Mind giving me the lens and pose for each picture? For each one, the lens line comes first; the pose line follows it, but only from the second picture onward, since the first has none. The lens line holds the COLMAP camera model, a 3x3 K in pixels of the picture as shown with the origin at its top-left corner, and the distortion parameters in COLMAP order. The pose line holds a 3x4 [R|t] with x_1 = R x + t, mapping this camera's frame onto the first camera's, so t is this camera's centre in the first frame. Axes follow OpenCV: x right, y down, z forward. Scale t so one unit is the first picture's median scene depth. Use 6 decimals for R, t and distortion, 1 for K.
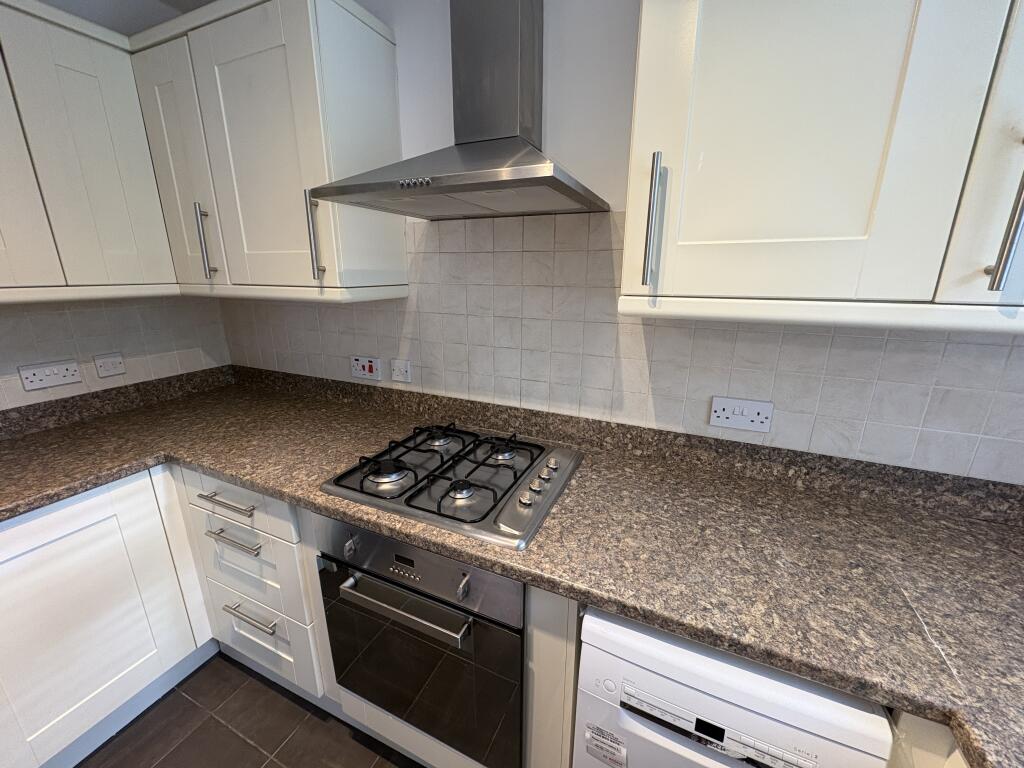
lens RADIAL K [[406.1, 0, 512.7], [0, 406.1, 383.6], [0, 0, 1]] dist [0.001472, 0.000420]
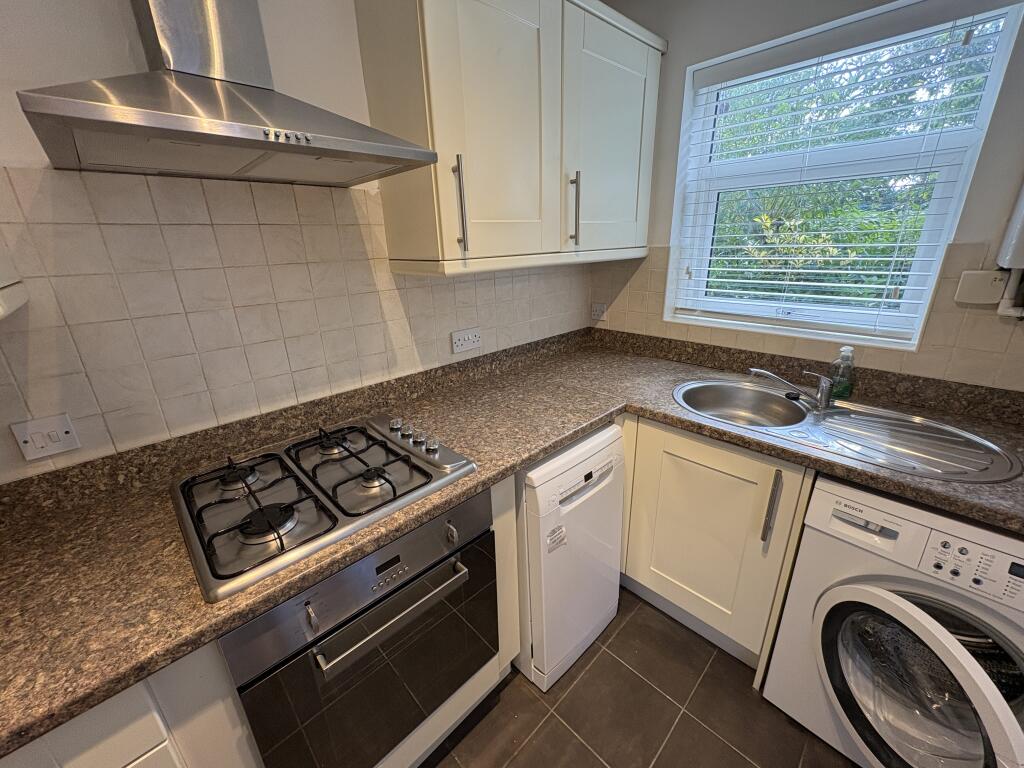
lens RADIAL K [[406.1, 0, 515.8], [0, 406.1, 381.4], [0, 0, 1]] dist [0.001472, 0.000420]
pose [[0.361626, -0.324015, 0.874209, -0.663722], [0.279994, 0.932127, 0.229659, -0.067400], [-0.889286, 0.161723, 0.427803, 0.220975]]
